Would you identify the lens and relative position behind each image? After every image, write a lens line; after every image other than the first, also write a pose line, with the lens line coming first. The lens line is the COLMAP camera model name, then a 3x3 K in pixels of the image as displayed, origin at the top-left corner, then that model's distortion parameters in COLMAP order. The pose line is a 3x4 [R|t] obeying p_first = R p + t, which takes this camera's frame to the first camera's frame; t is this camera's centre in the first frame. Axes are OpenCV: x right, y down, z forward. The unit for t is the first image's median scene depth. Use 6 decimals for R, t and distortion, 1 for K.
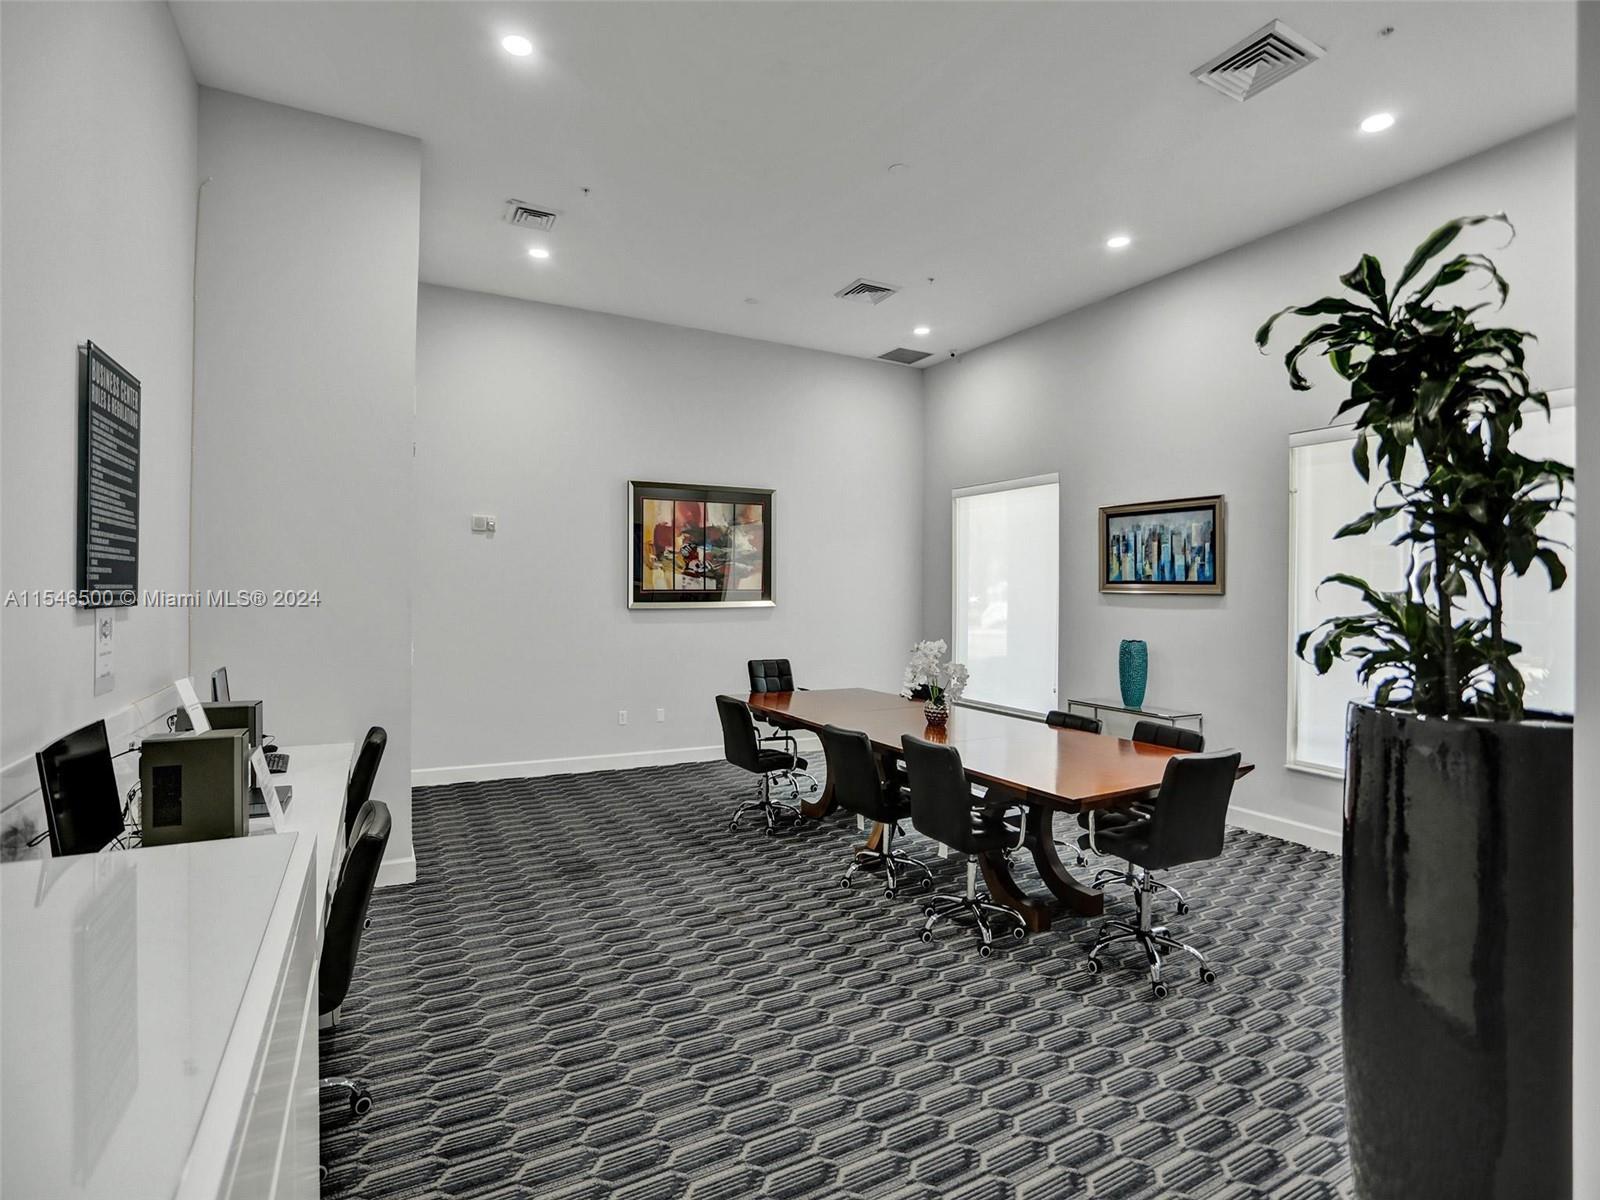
lens RADIAL K [[783.2, 0, 796.3], [0, 783.2, 590.9], [0, 0, 1]] dist [-0.064705, 0.024429]
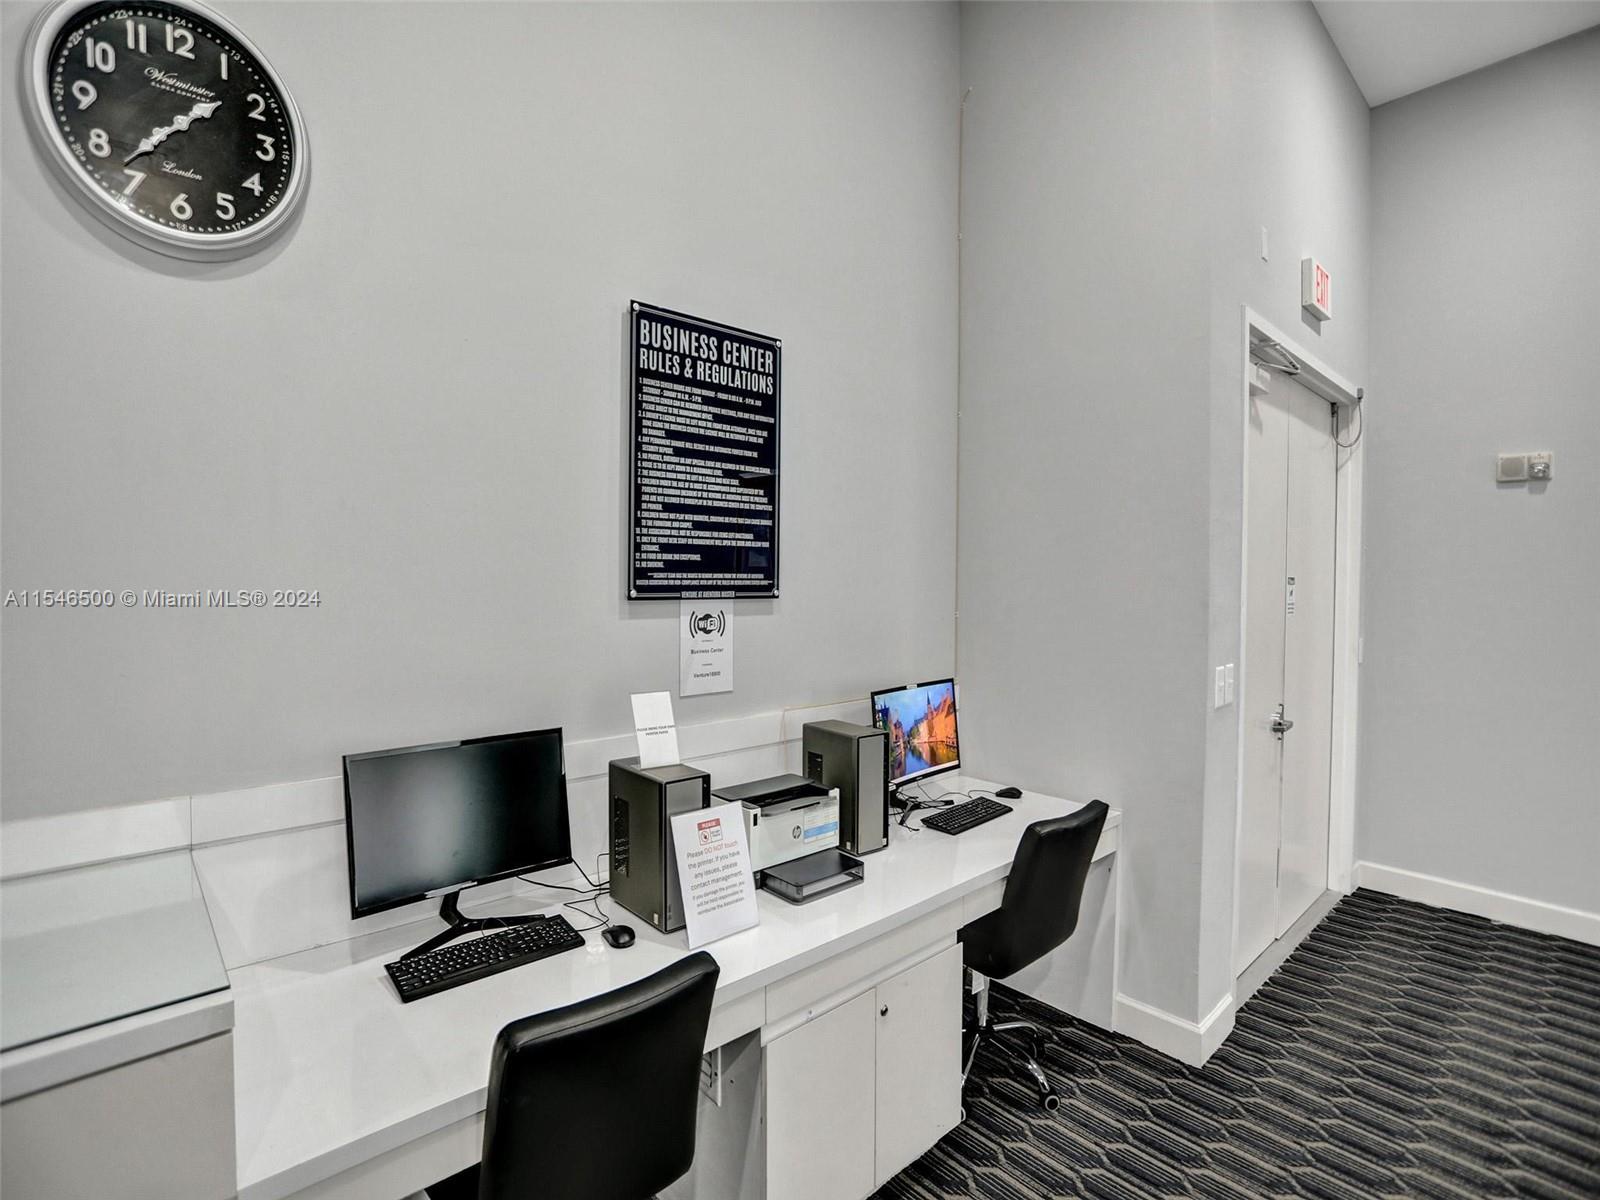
lens RADIAL K [[783.2, 0, 796.8], [0, 783.2, 596.6], [0, 0, 1]] dist [-0.064705, 0.024429]
pose [[0.230631, 0.016578, -0.972900, 0.006431], [-0.008180, 0.999853, 0.015098, 0.003428], [0.973007, 0.004476, 0.230733, 0.822374]]
